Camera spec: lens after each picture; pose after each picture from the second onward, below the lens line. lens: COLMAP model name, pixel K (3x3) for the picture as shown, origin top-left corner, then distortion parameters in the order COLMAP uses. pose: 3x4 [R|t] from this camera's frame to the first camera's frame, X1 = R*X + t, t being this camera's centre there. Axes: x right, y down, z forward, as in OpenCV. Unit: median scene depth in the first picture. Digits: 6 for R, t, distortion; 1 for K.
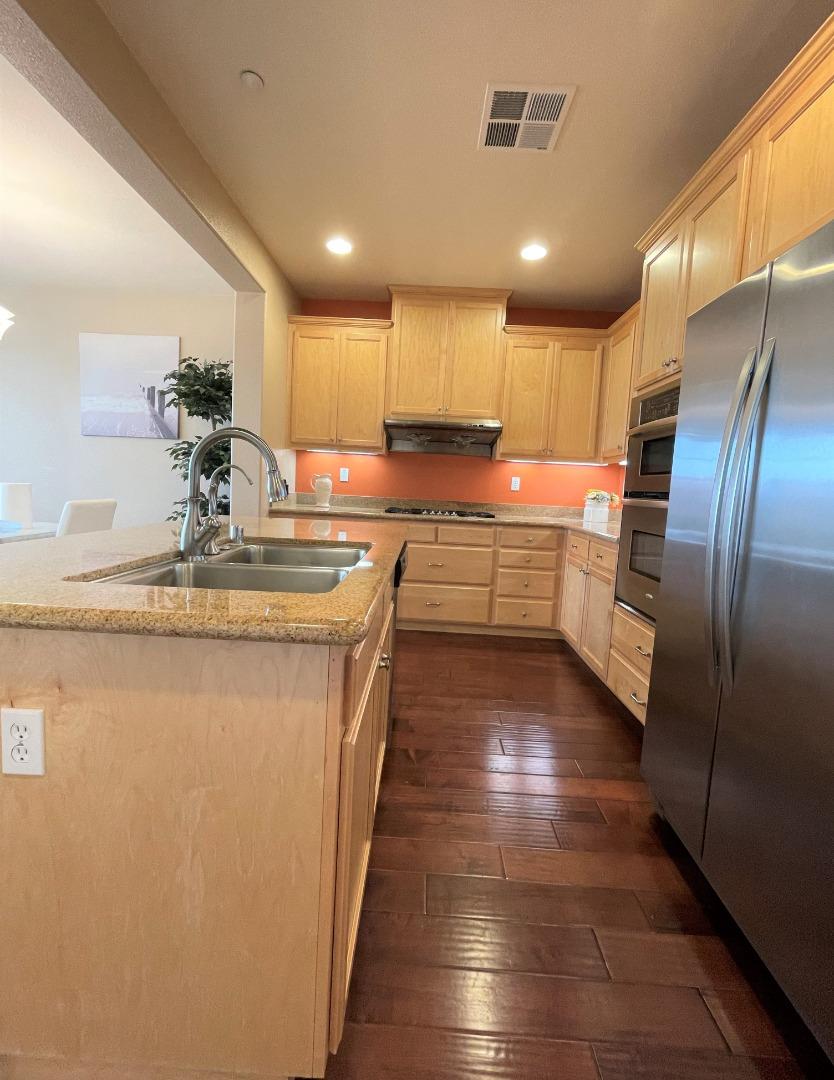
lens RADIAL K [[452.0, 0, 418.5], [0, 452.0, 524.1], [0, 0, 1]] dist [-0.008864, 0.000169]
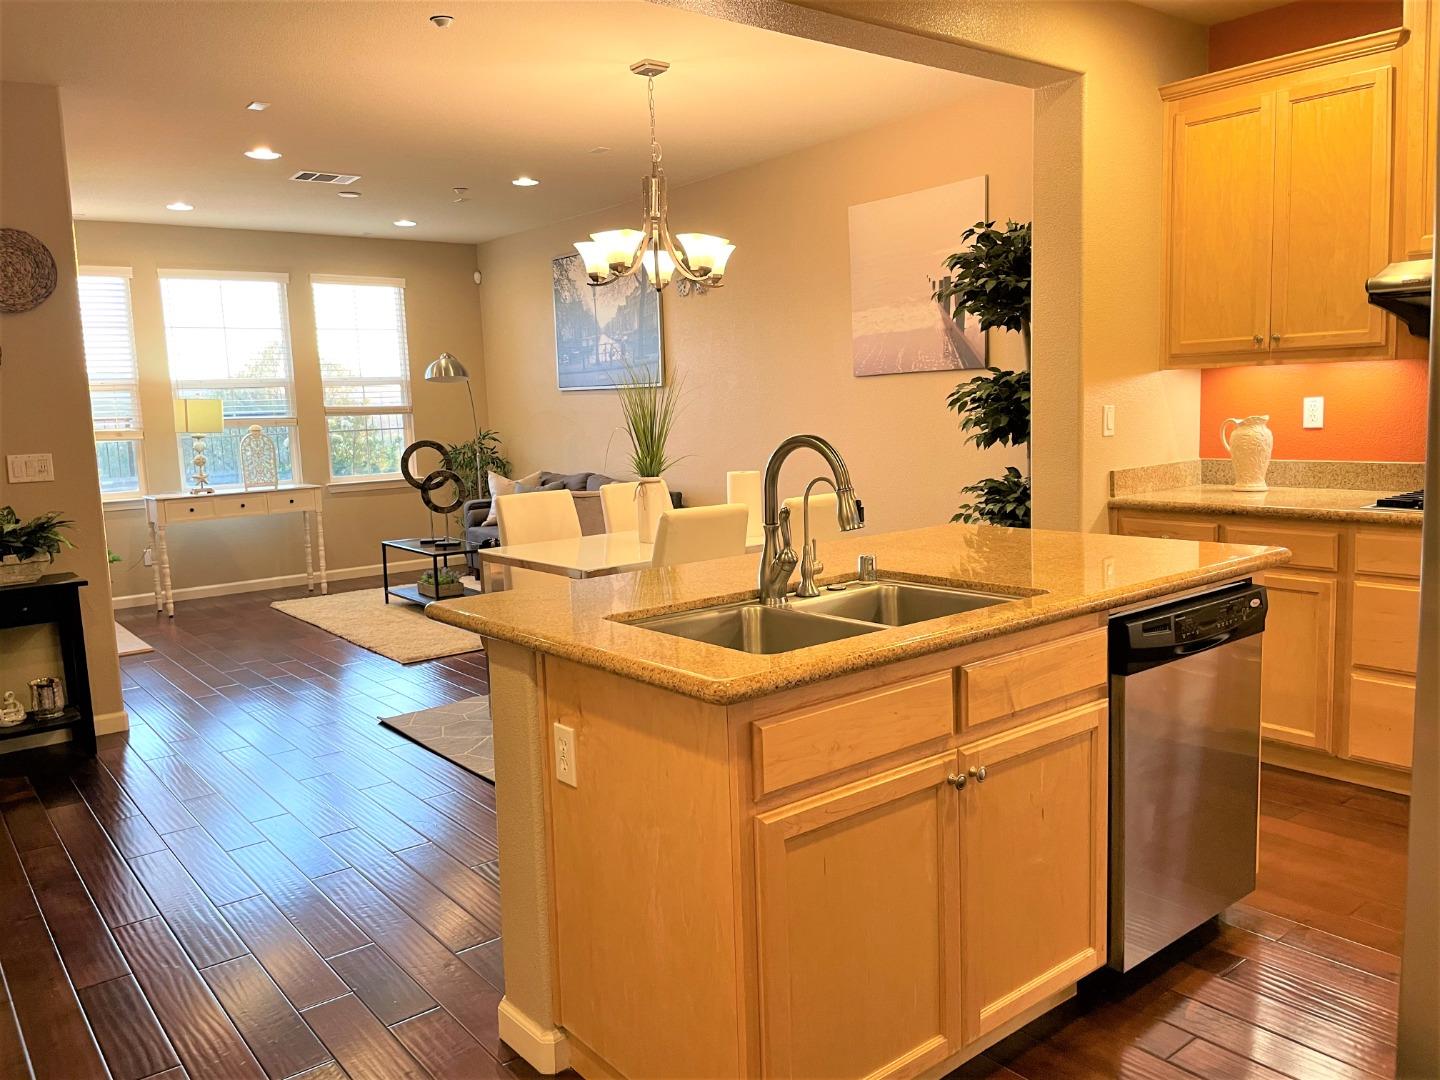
lens RADIAL K [[1090.5, 0, 720.0], [0, 1090.5, 540.0], [0, 0, 1]] dist [0.038875, -0.083021]
pose [[0.639463, 0.020746, -0.768542, 0.302880], [0.007243, 0.999429, 0.033005, -0.031327], [0.768788, -0.026672, 0.638948, -0.094509]]
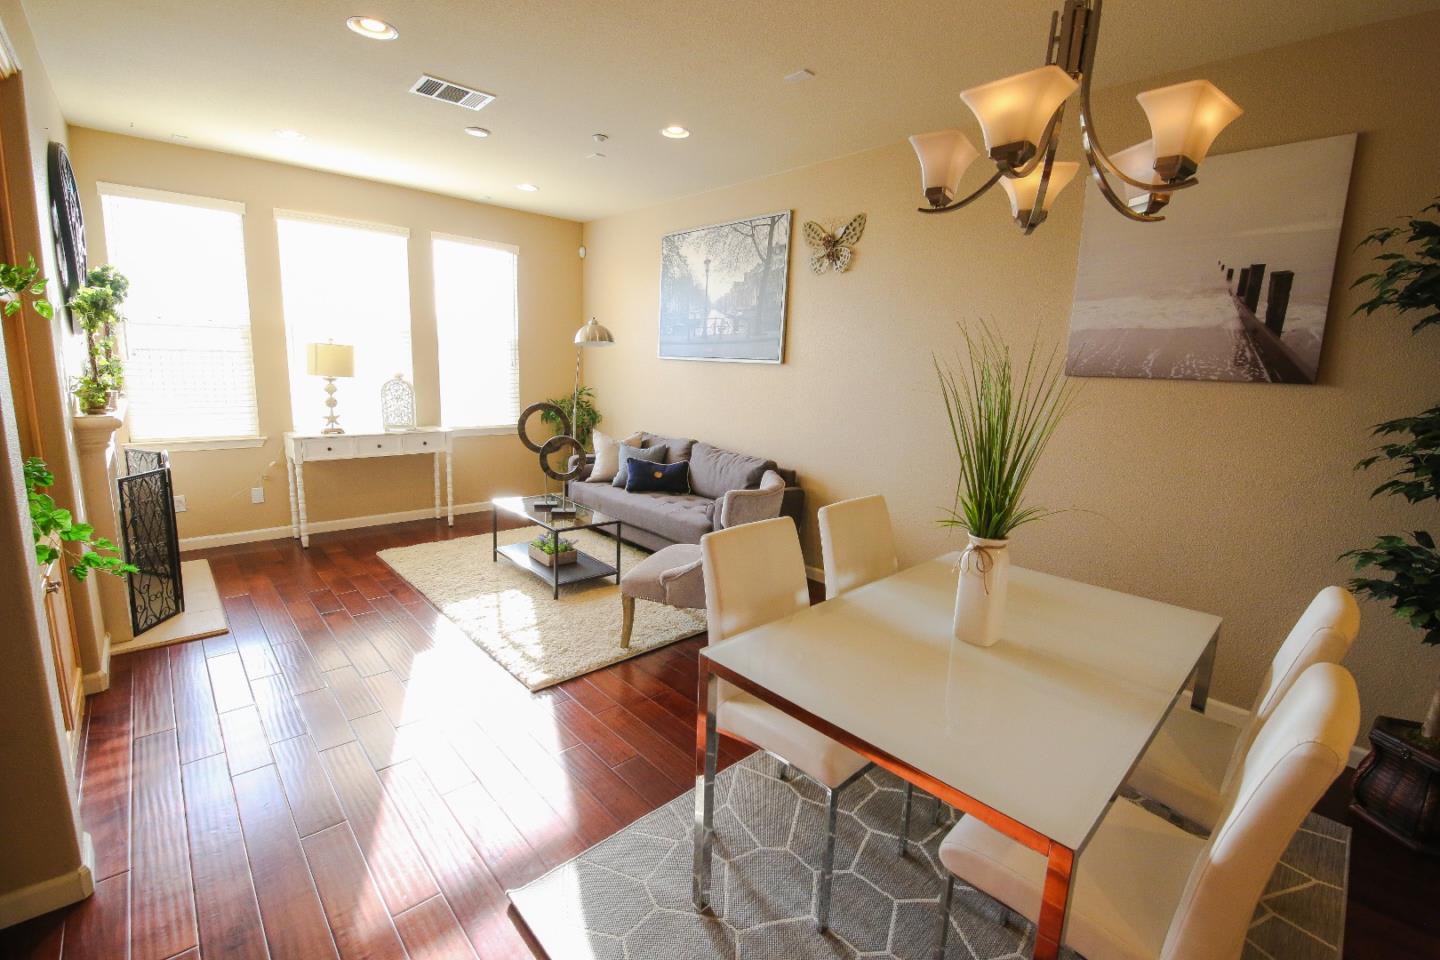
lens RADIAL K [[616.7, 0, 719.4], [0, 616.7, 473.1], [0, 0, 1]] dist [-0.014780, -0.004394]
pose [[0.698815, 0.097525, -0.708623, -0.571449], [-0.054780, 0.995049, 0.082922, -0.135773], [0.713202, -0.019129, 0.700697, 0.223086]]
